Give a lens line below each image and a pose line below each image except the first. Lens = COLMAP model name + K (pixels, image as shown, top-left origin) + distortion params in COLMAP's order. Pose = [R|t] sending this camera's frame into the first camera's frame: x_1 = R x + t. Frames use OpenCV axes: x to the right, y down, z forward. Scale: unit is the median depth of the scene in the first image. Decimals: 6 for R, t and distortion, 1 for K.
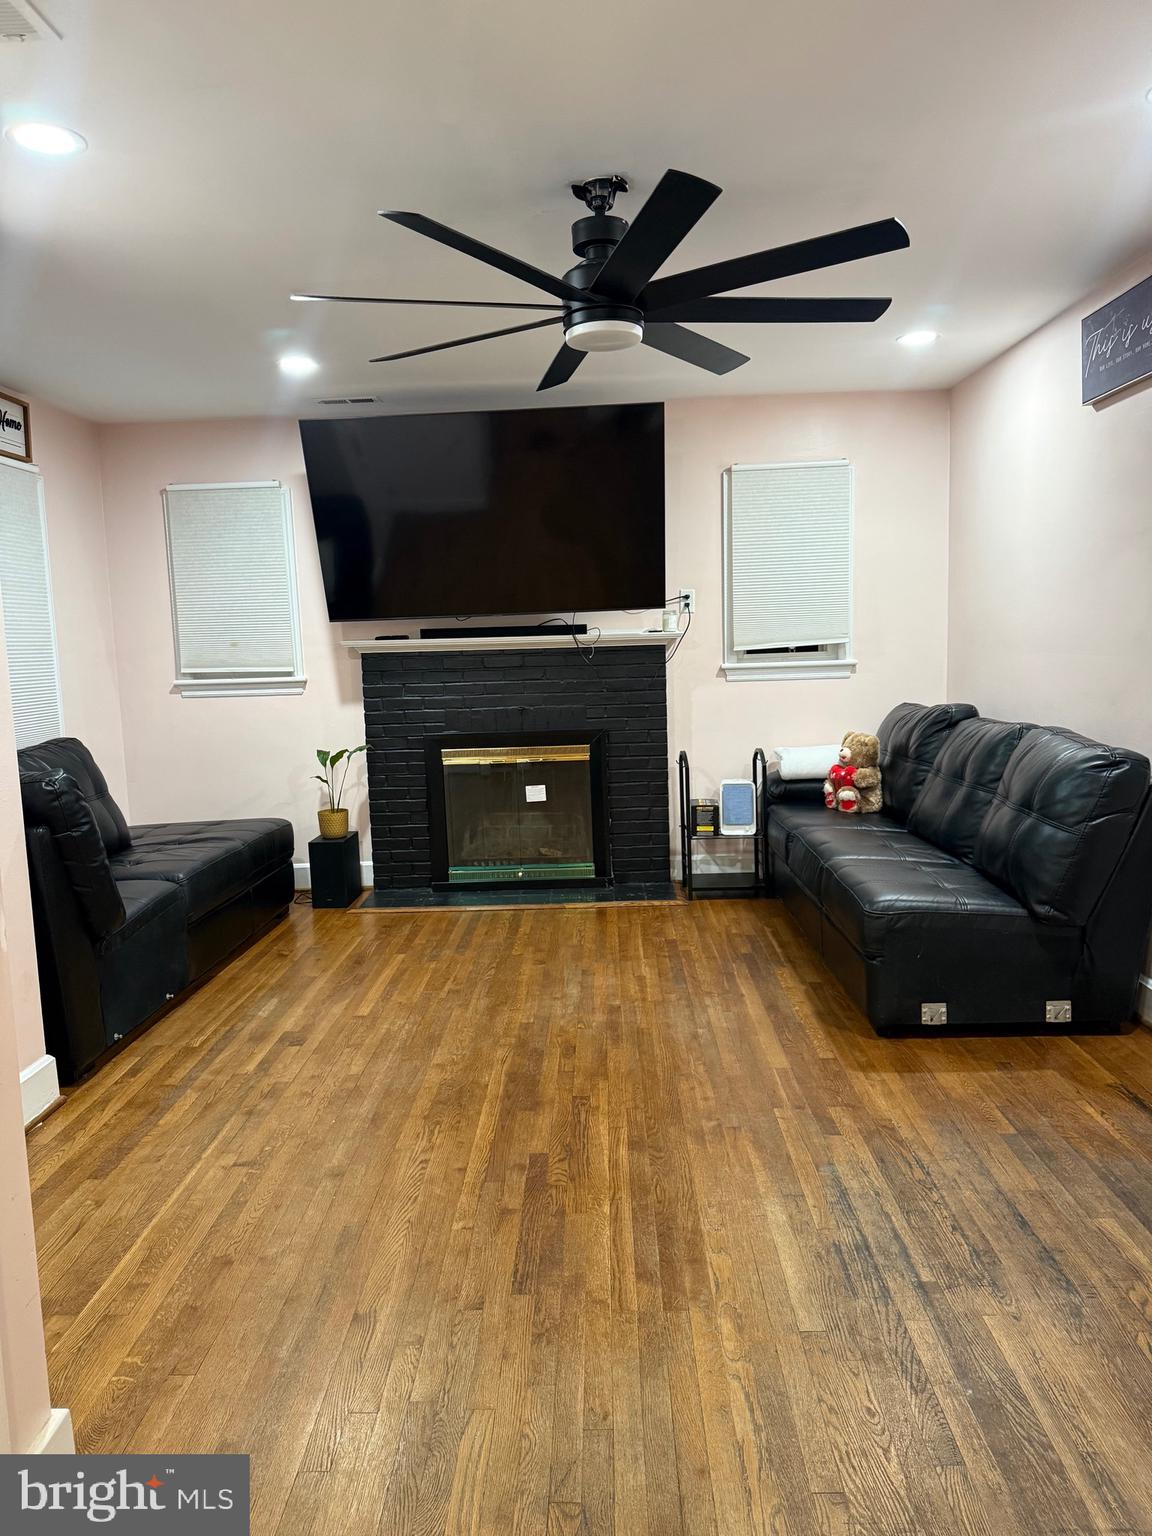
lens RADIAL K [[1088.0, 0, 571.1], [0, 1088.0, 760.2], [0, 0, 1]] dist [0.061147, -0.079423]
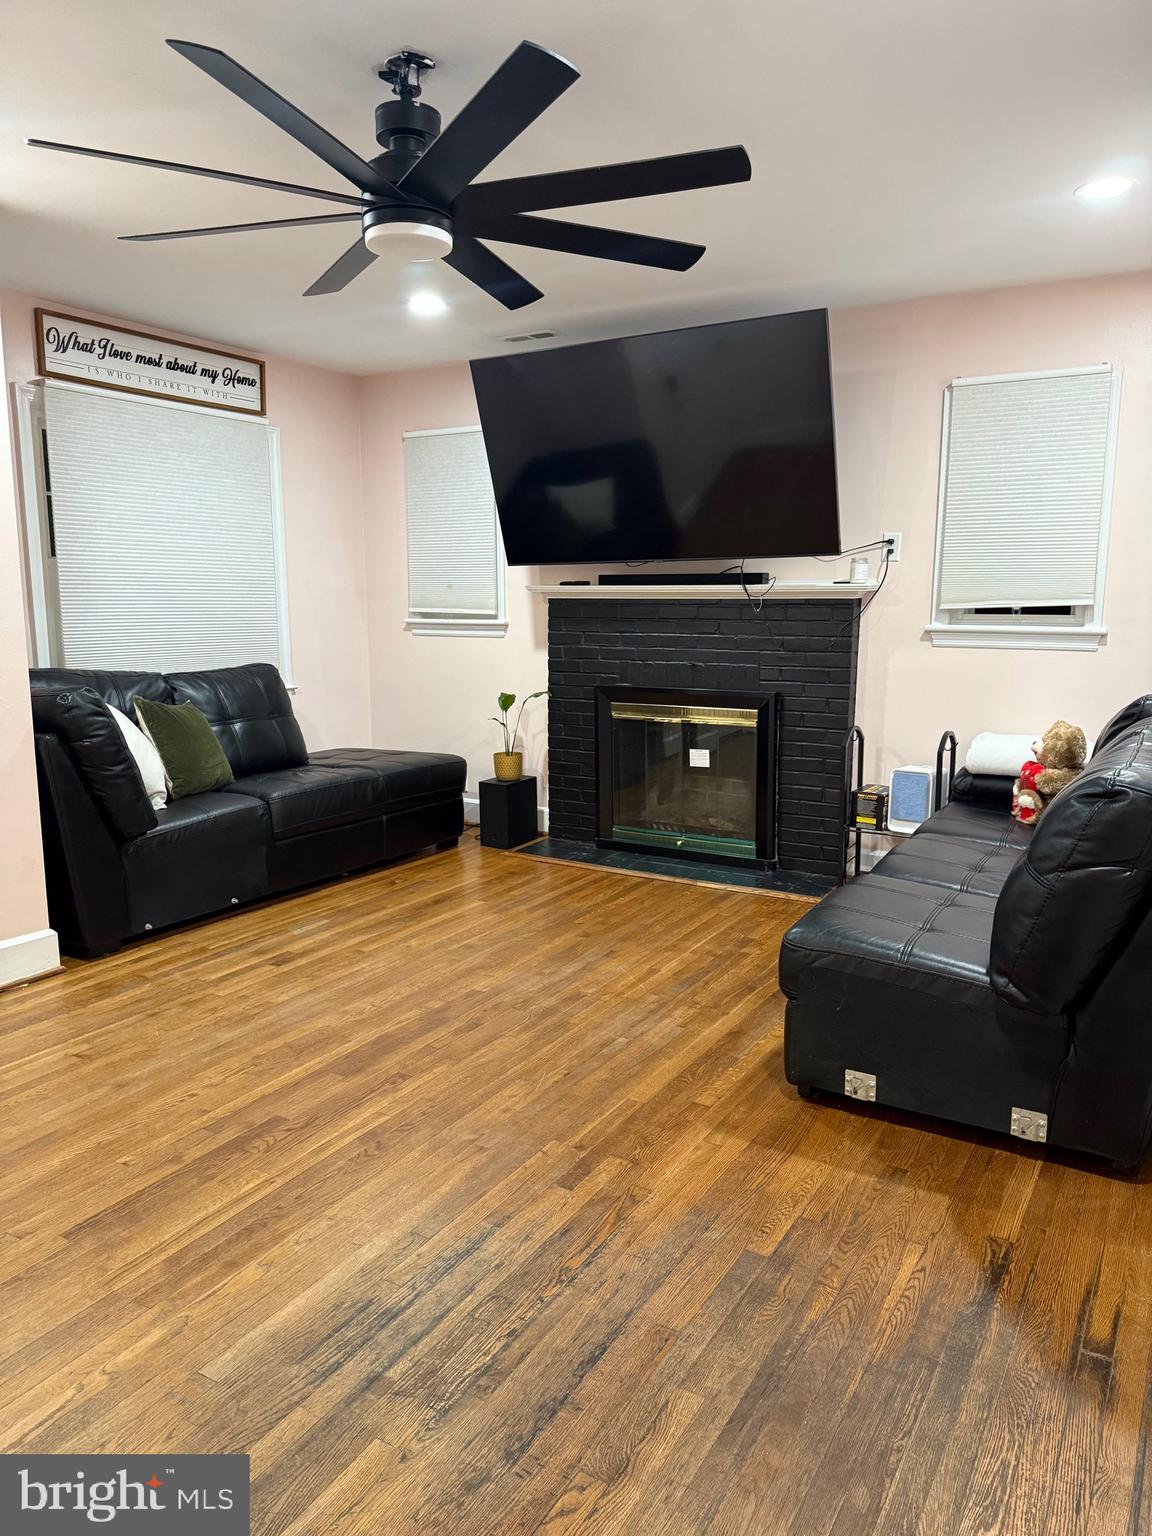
lens RADIAL K [[1088.0, 0, 569.1], [0, 1088.0, 771.1], [0, 0, 1]] dist [0.061147, -0.079423]
pose [[0.870398, 0.110609, -0.479764, 0.528887], [-0.083523, 0.993486, 0.077518, -0.034721], [0.485213, -0.027400, 0.873967, 0.241799]]
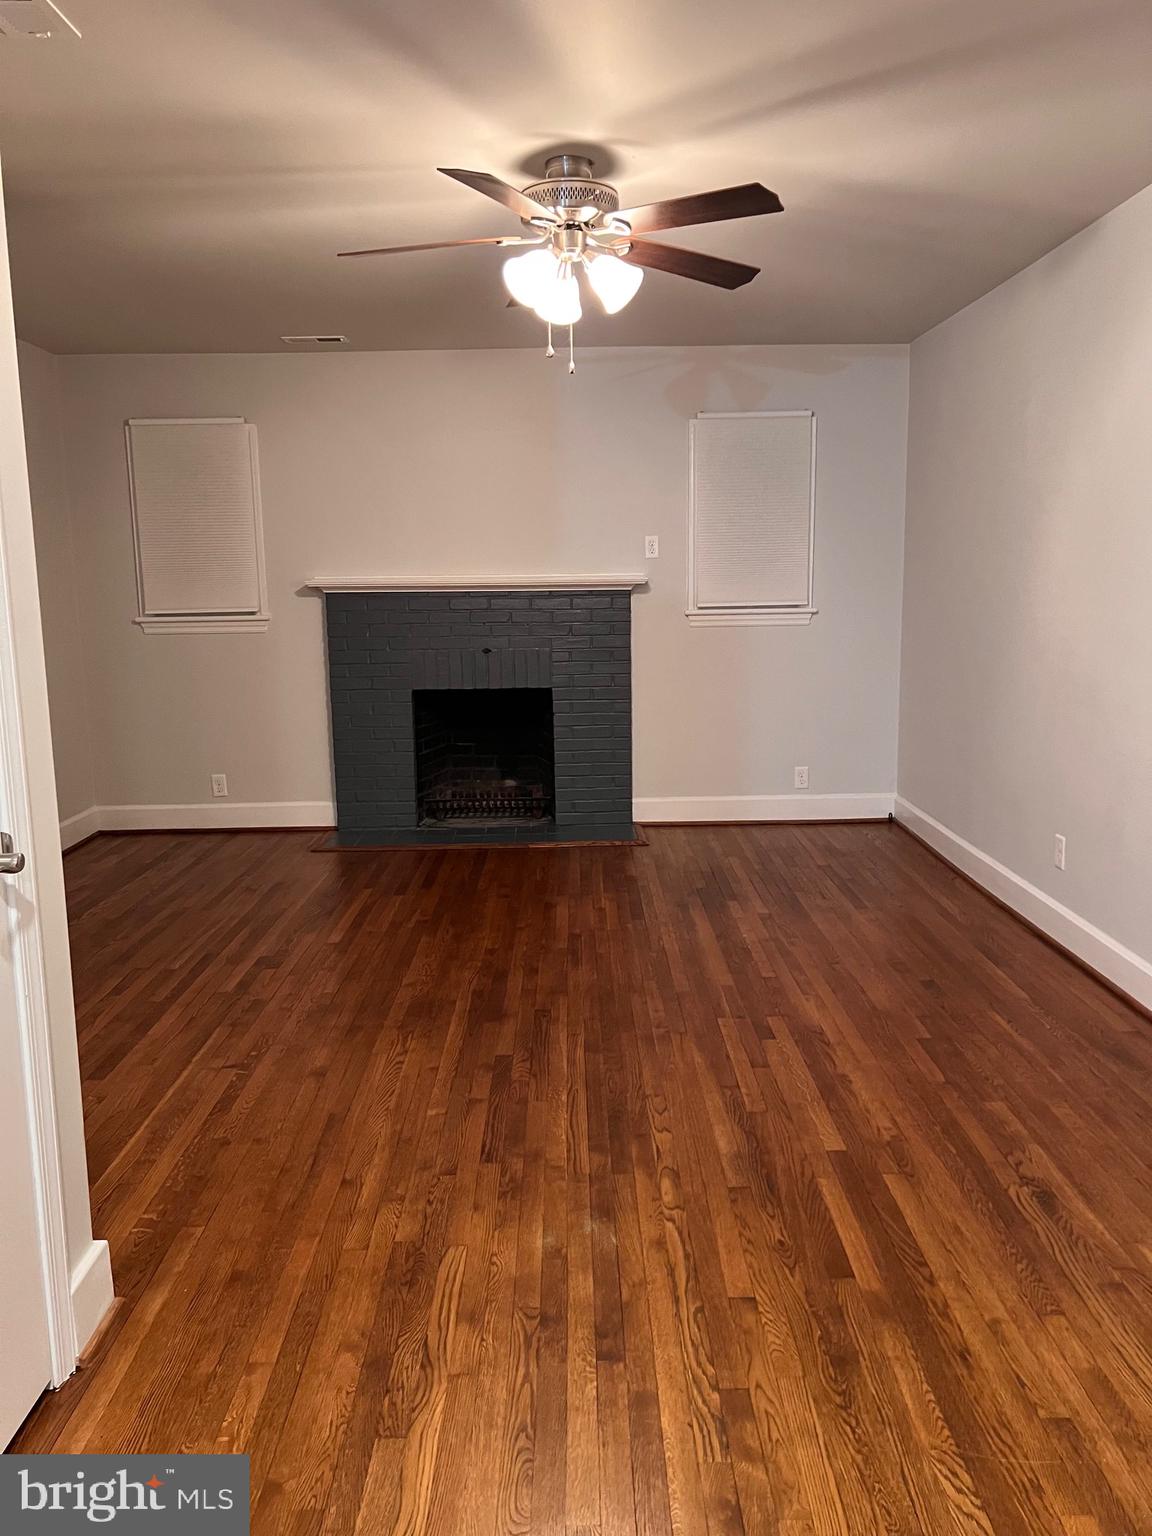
lens RADIAL K [[1153.4, 0, 588.9], [0, 1153.4, 759.4], [0, 0, 1]] dist [0.048230, -0.016506]
pose [[0.998821, 0.009300, 0.047646, -0.001862], [-0.011488, 0.998882, 0.045858, 0.005382], [-0.047166, -0.046351, 0.997811, -0.130776]]
